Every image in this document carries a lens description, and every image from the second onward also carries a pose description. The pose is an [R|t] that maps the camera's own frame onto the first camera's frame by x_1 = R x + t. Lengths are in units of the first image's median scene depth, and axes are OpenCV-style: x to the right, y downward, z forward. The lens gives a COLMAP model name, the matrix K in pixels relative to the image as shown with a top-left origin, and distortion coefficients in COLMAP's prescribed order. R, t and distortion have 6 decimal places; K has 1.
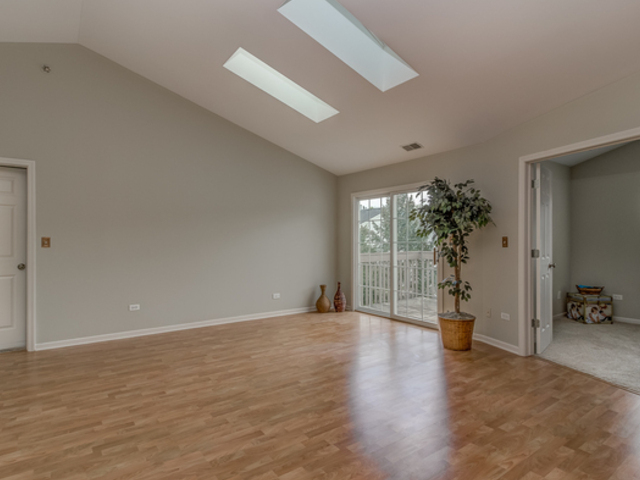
lens RADIAL K [[372.6, 0, 320.6], [0, 372.6, 240.8], [0, 0, 1]] dist [0.014263, -0.007776]
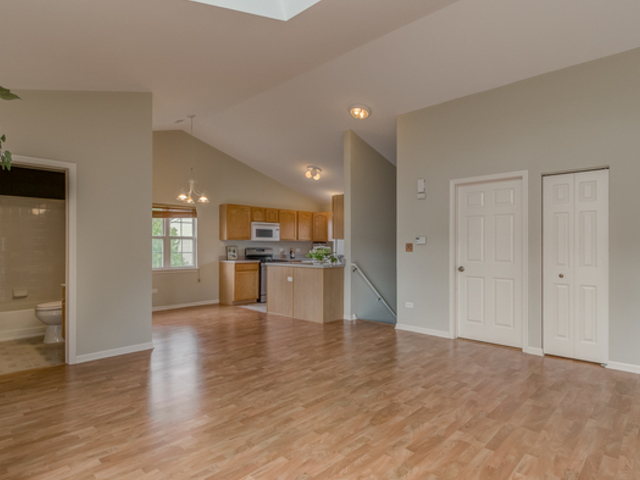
lens RADIAL K [[372.6, 0, 325.5], [0, 372.6, 243.0], [0, 0, 1]] dist [0.014263, -0.007776]
pose [[-0.983014, -0.003248, -0.183502, 0.059317], [-0.001019, 0.999925, -0.012243, 0.003205], [0.183528, -0.011848, -0.982943, 2.046079]]
